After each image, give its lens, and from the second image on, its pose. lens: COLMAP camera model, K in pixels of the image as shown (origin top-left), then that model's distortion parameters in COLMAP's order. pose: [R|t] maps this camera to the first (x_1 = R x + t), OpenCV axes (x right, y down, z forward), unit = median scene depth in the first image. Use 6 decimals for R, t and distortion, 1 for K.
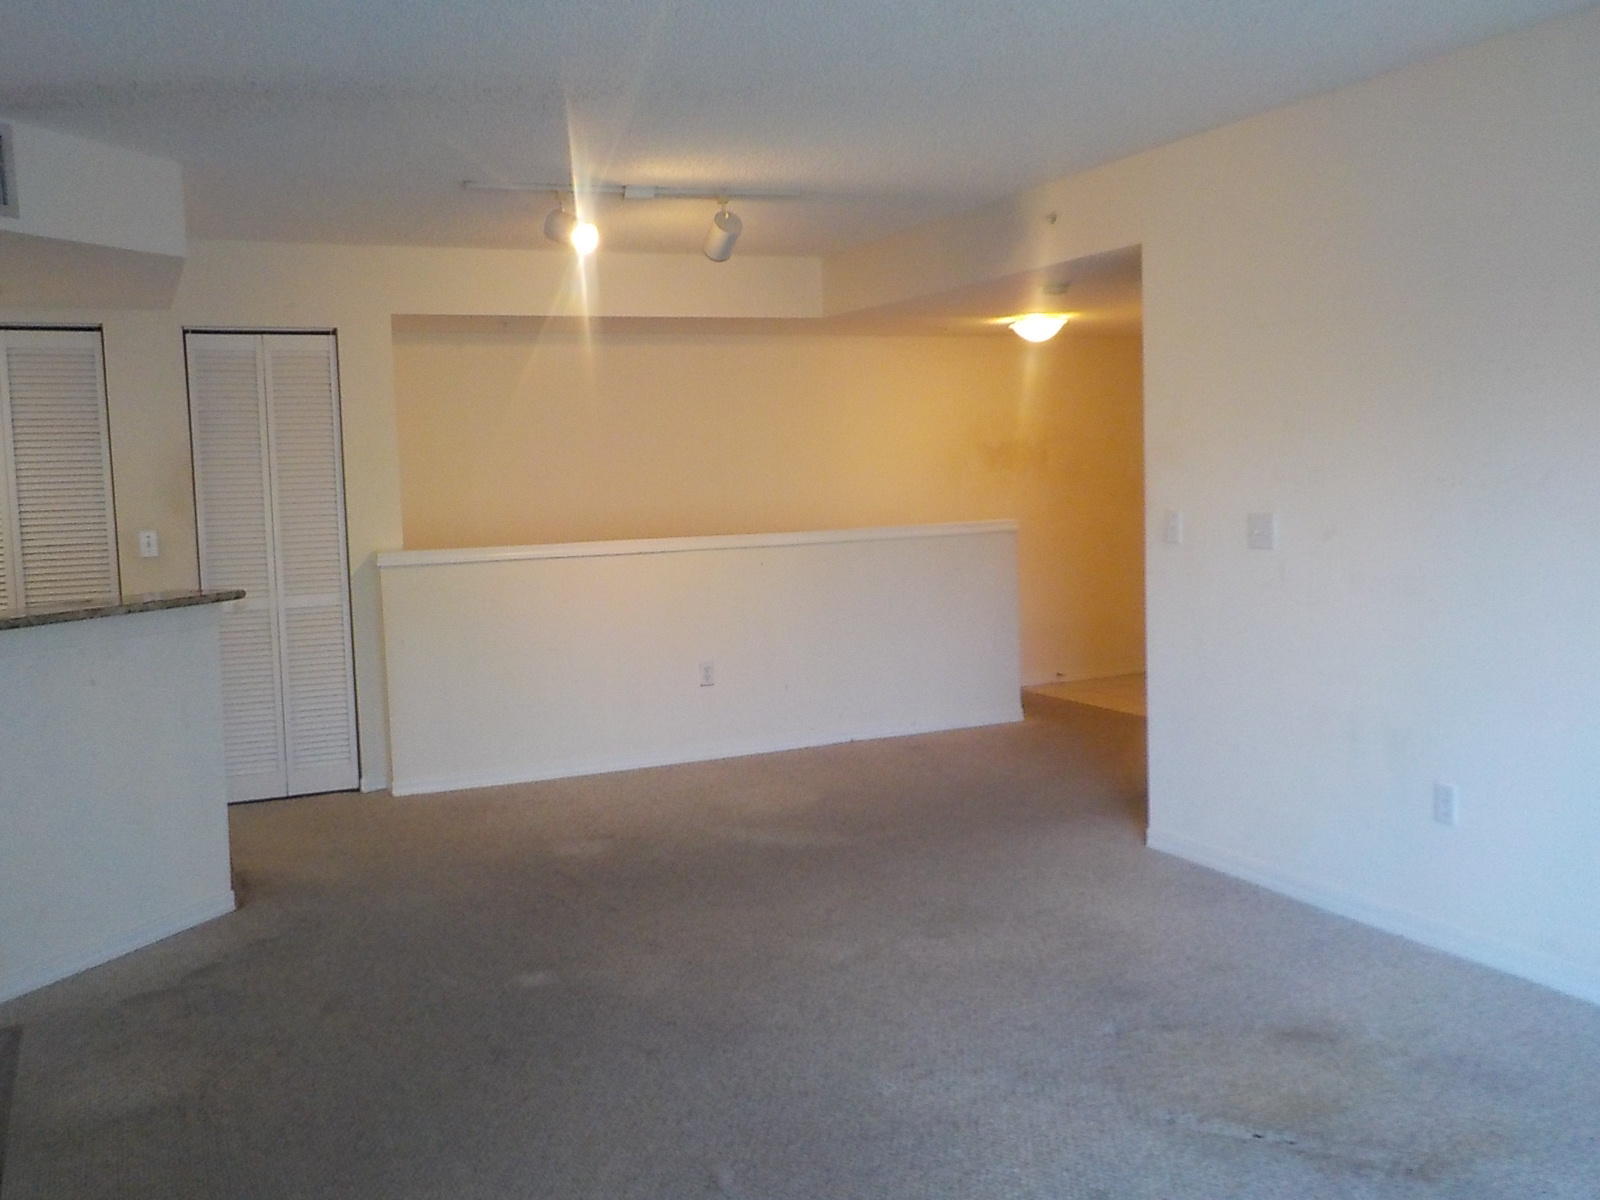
lens RADIAL K [[1465.7, 0, 800.0], [0, 1465.7, 600.0], [0, 0, 1]] dist [-0.004853, 0.011951]
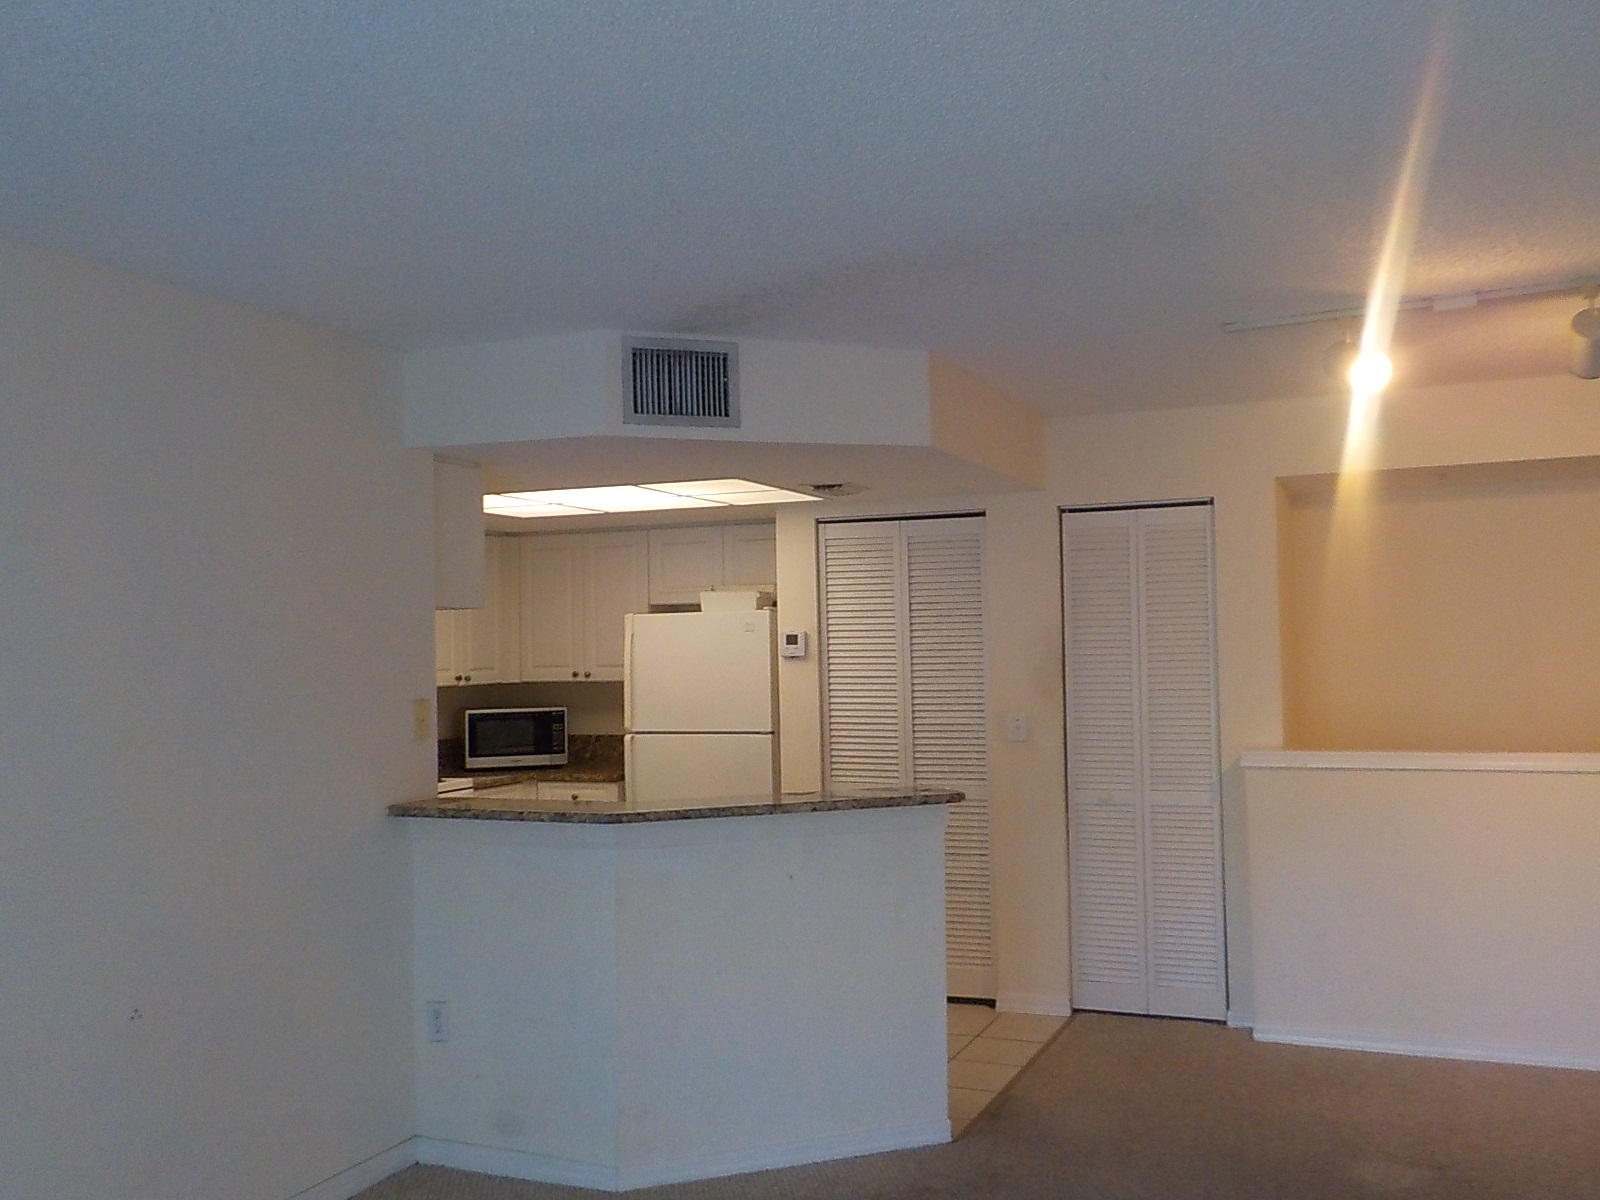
lens RADIAL K [[1465.7, 0, 800.0], [0, 1465.7, 600.0], [0, 0, 1]] dist [-0.004853, 0.011951]
pose [[0.666506, -0.006373, -0.745472, 0.201961], [-0.068733, 0.995179, -0.069960, -0.046816], [0.742324, 0.097867, 0.662855, 0.245134]]
